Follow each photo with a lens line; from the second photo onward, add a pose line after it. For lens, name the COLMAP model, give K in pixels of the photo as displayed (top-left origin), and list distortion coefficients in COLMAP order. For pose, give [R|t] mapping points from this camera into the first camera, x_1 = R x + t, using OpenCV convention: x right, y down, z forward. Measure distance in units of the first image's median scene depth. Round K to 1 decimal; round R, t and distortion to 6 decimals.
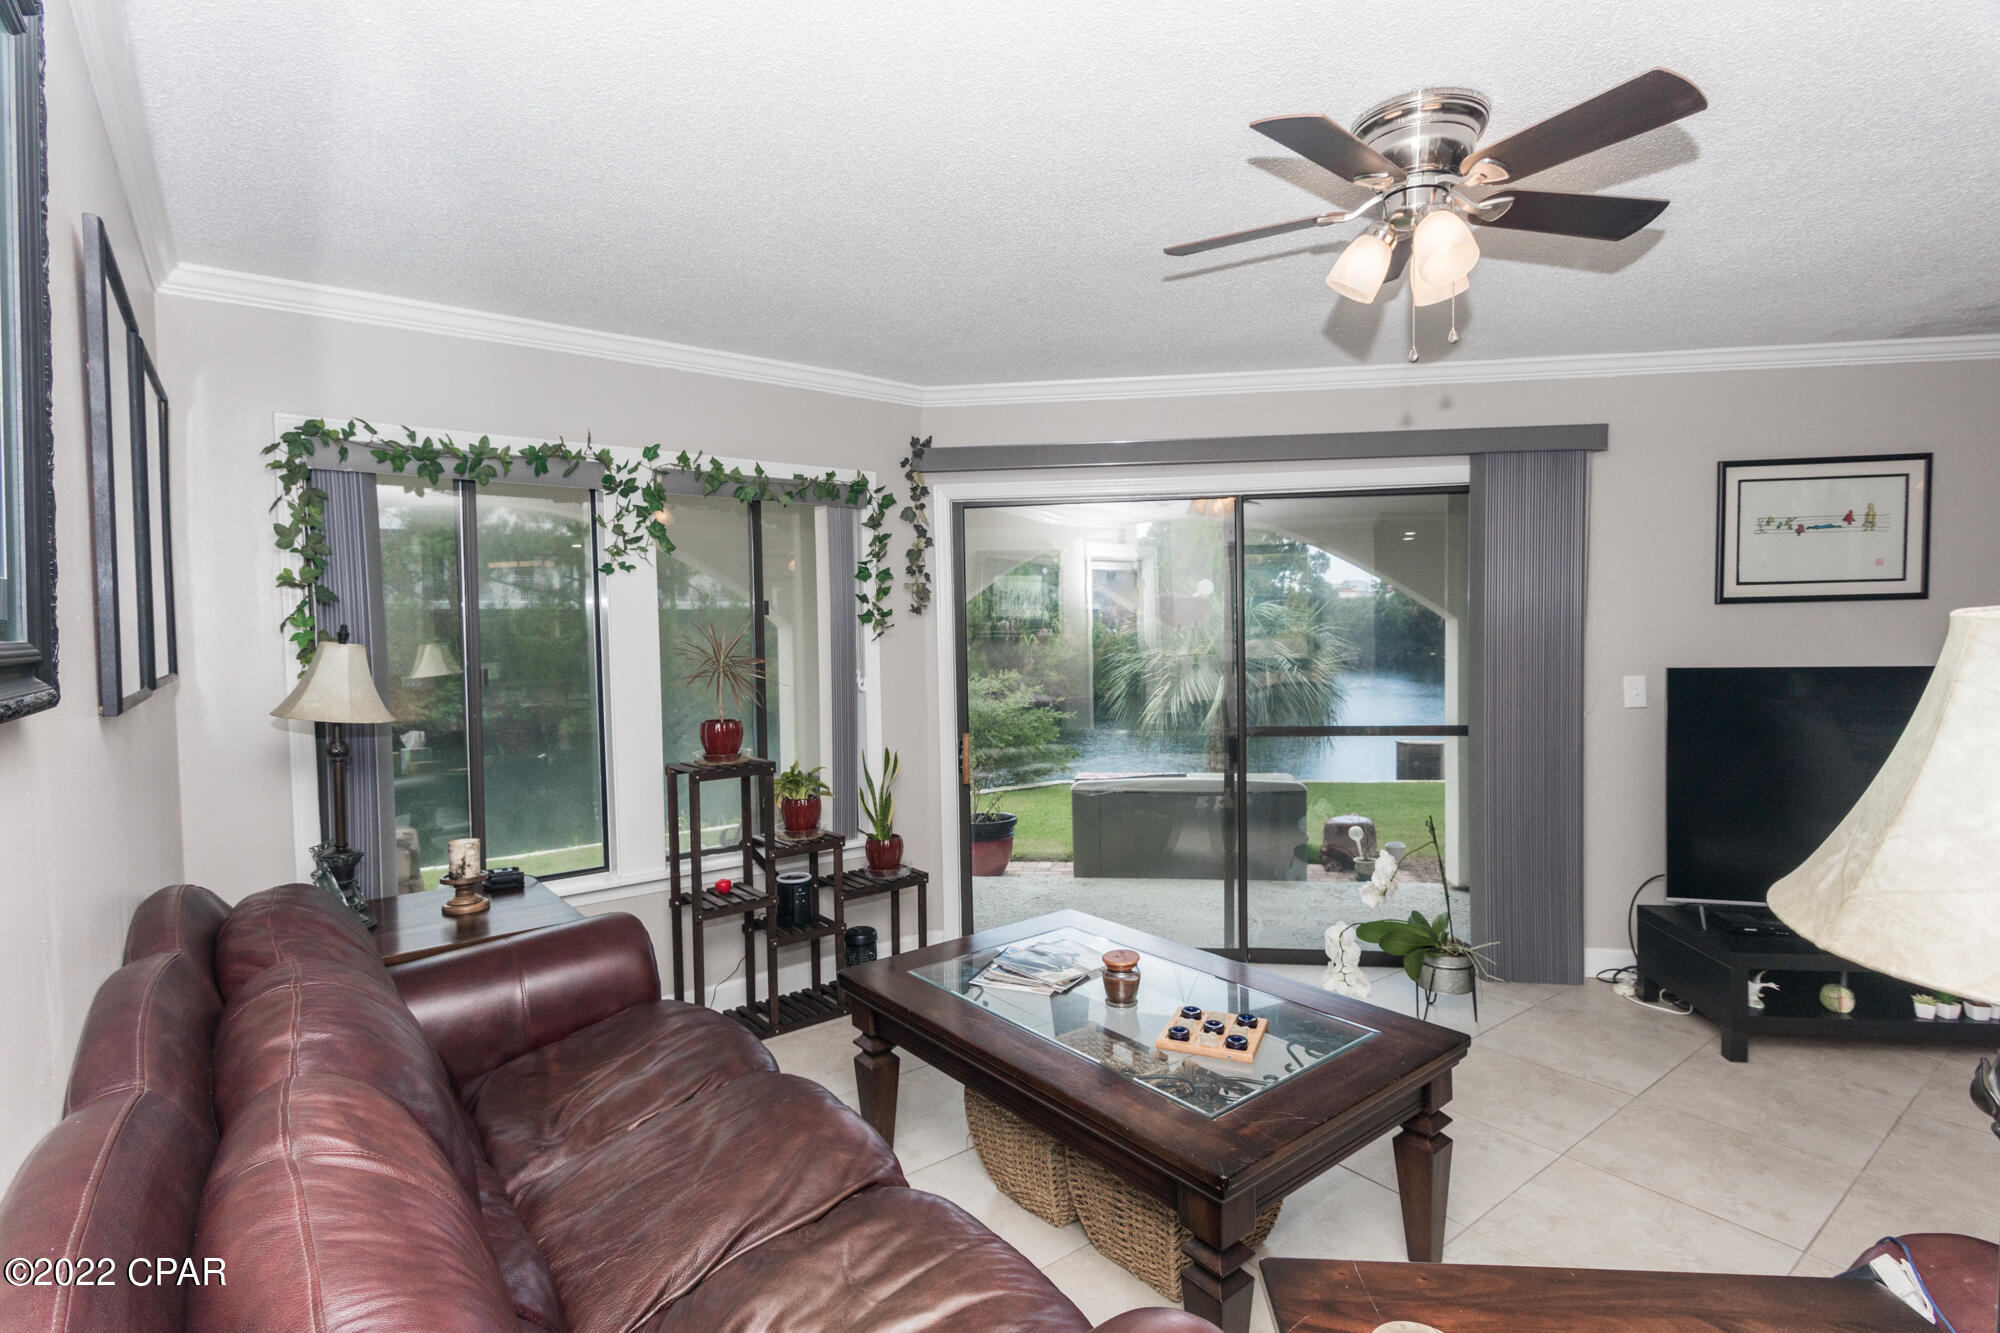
lens RADIAL K [[960.3, 0, 992.7], [0, 960.3, 669.2], [0, 0, 1]] dist [0.003222, -0.000495]
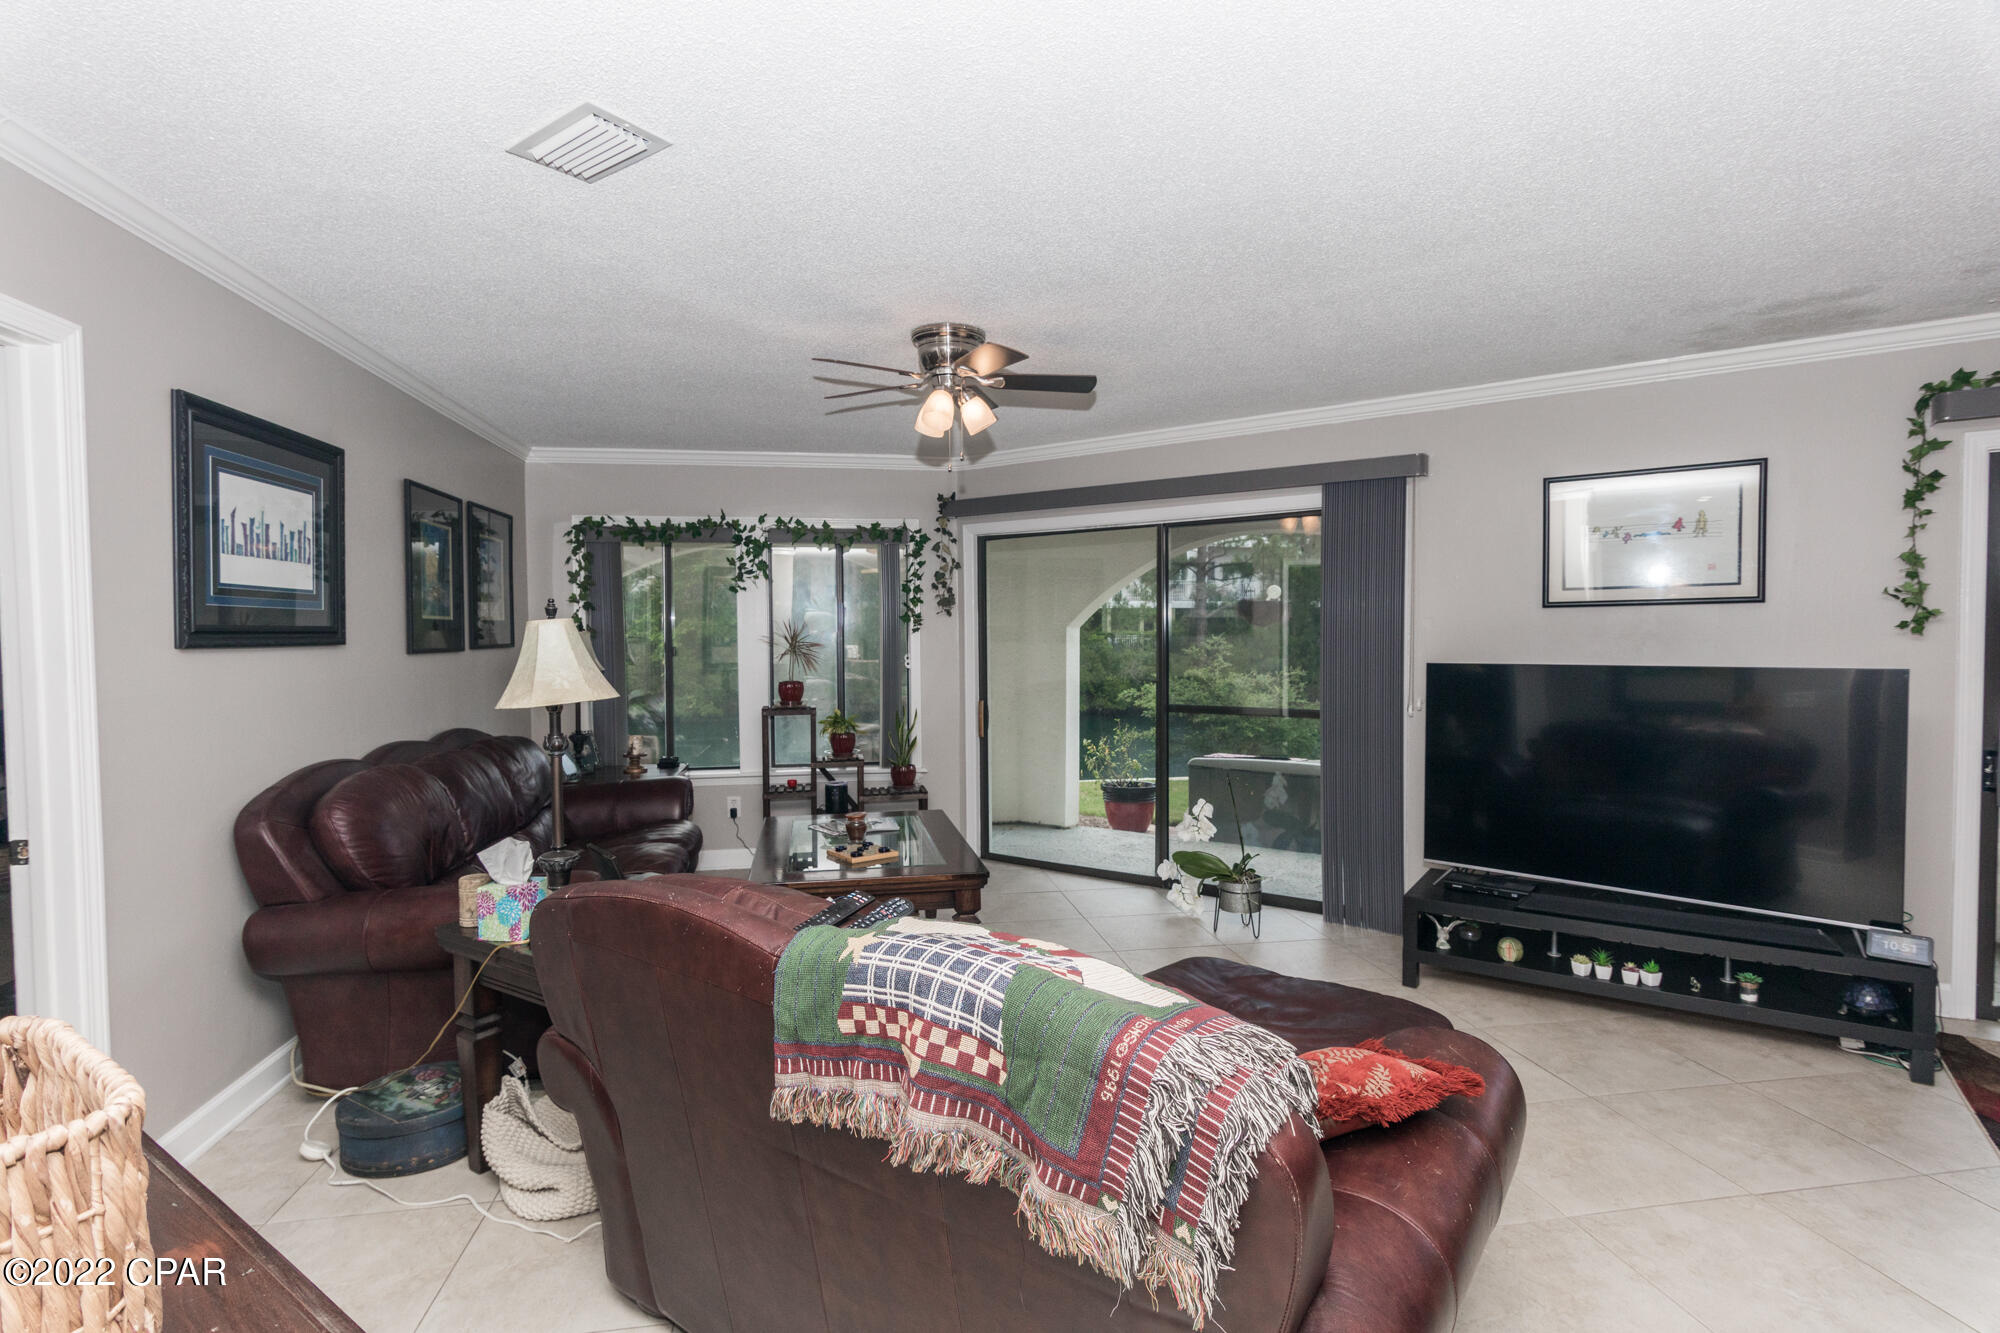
lens RADIAL K [[960.3, 0, 992.7], [0, 960.3, 669.2], [0, 0, 1]] dist [0.003222, -0.000495]
pose [[0.884324, 0.027439, -0.466066, 0.724792], [-0.026533, 0.999612, 0.008507, 0.009457], [0.466119, 0.004843, 0.884709, -0.265973]]
